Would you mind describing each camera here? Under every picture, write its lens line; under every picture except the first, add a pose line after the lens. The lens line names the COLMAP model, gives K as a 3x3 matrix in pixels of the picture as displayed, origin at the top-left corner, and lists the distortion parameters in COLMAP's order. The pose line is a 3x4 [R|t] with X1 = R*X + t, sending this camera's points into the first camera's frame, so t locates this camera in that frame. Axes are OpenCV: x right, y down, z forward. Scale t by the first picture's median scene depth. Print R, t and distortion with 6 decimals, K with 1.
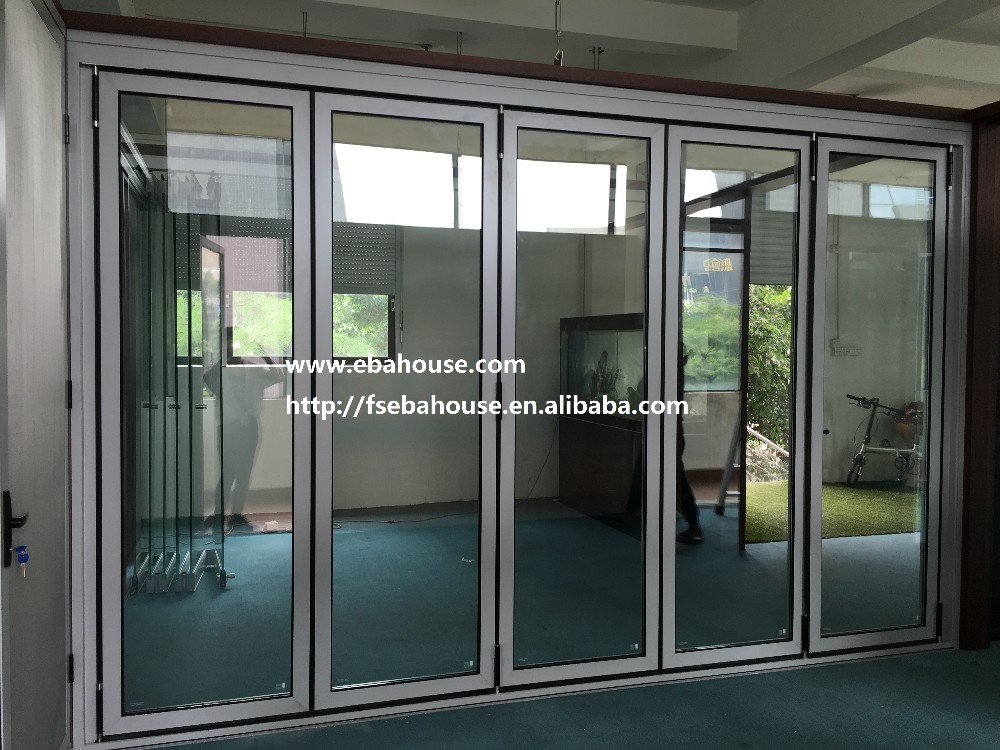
lens RADIAL K [[835.2, 0, 495.1], [0, 835.2, 368.3], [0, 0, 1]] dist [0.129829, -0.172714]
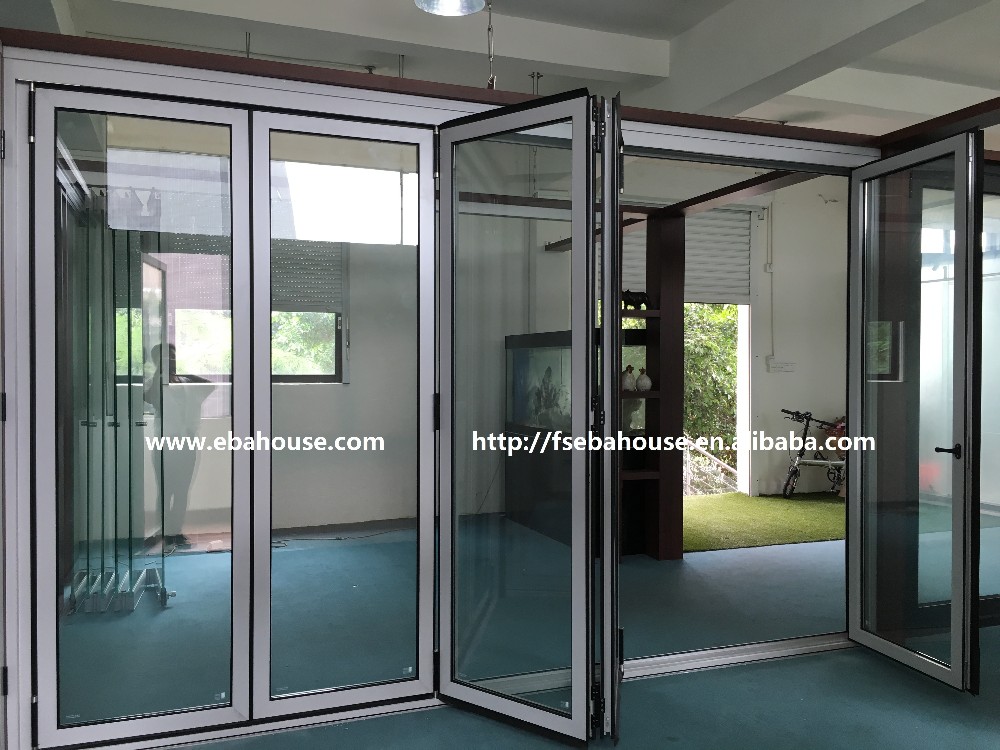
lens RADIAL K [[841.0, 0, 500.0], [0, 841.0, 375.0], [0, 0, 1]] dist [0.089142, -0.095528]
pose [[0.998081, -0.005068, 0.061717, 0.010387], [0.006076, 0.999851, -0.016162, 0.006169], [-0.061626, 0.016506, 0.997963, -0.020629]]
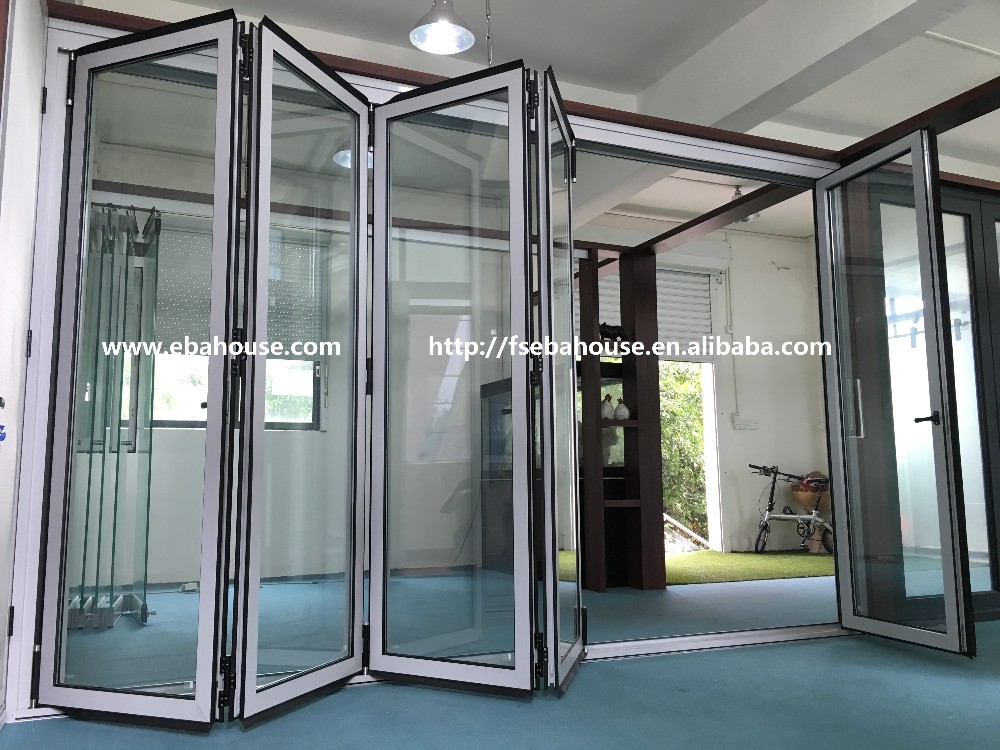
lens RADIAL K [[835.2, 0, 495.1], [0, 835.2, 368.3], [0, 0, 1]] dist [0.129829, -0.172714]
pose [[0.993982, 0.000718, 0.109537, -0.025894], [0.016406, 0.987723, -0.155349, 0.108489], [-0.108304, 0.156211, 0.981768, -0.030698]]
